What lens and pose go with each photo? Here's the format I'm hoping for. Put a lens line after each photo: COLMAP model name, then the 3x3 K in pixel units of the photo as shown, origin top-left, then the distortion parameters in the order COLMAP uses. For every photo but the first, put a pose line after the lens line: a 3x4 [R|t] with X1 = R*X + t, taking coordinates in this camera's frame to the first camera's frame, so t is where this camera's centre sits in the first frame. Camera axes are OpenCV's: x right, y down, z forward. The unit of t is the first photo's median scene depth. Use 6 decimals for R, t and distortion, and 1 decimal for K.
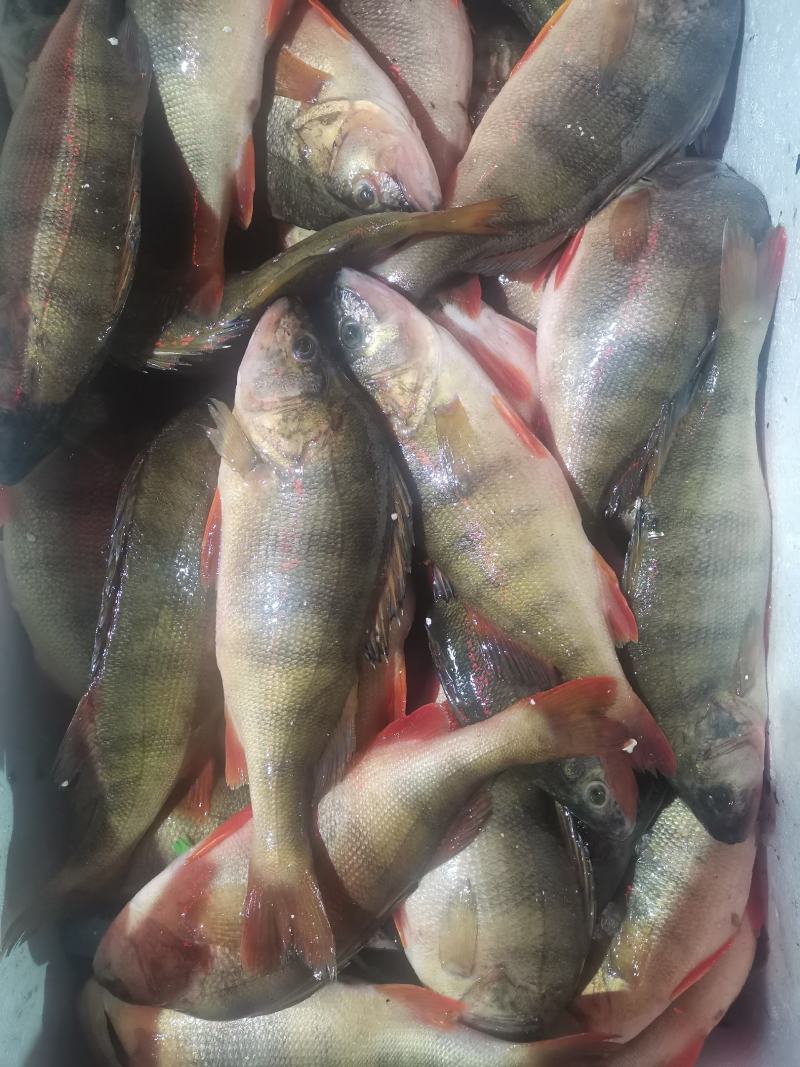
lens RADIAL K [[815.2, 0, 400.6], [0, 815.2, 532.3], [0, 0, 1]] dist [0.030585, -0.018027]
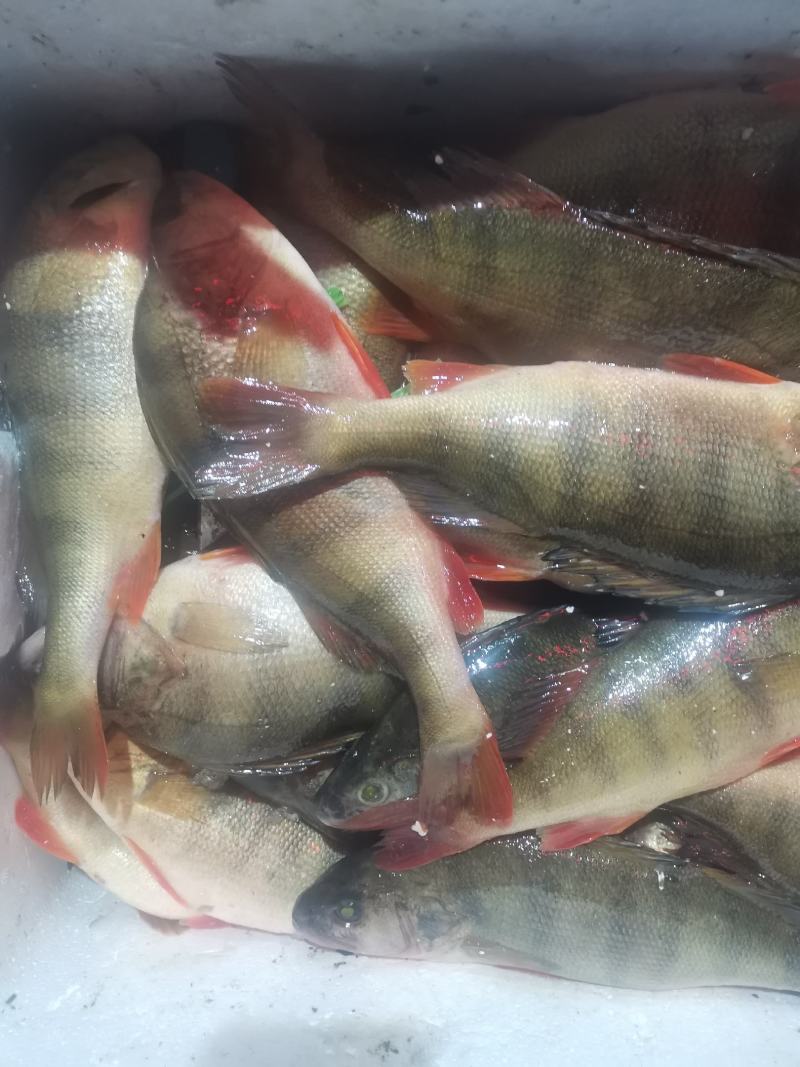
lens RADIAL K [[815.2, 0, 397.7], [0, 815.2, 533.6], [0, 0, 1]] dist [0.030585, -0.018027]
pose [[-0.076500, 0.987742, 0.136065, -0.156580], [-0.997032, -0.076965, -0.001848, 0.316070], [0.008647, -0.135803, 0.990698, 0.167724]]
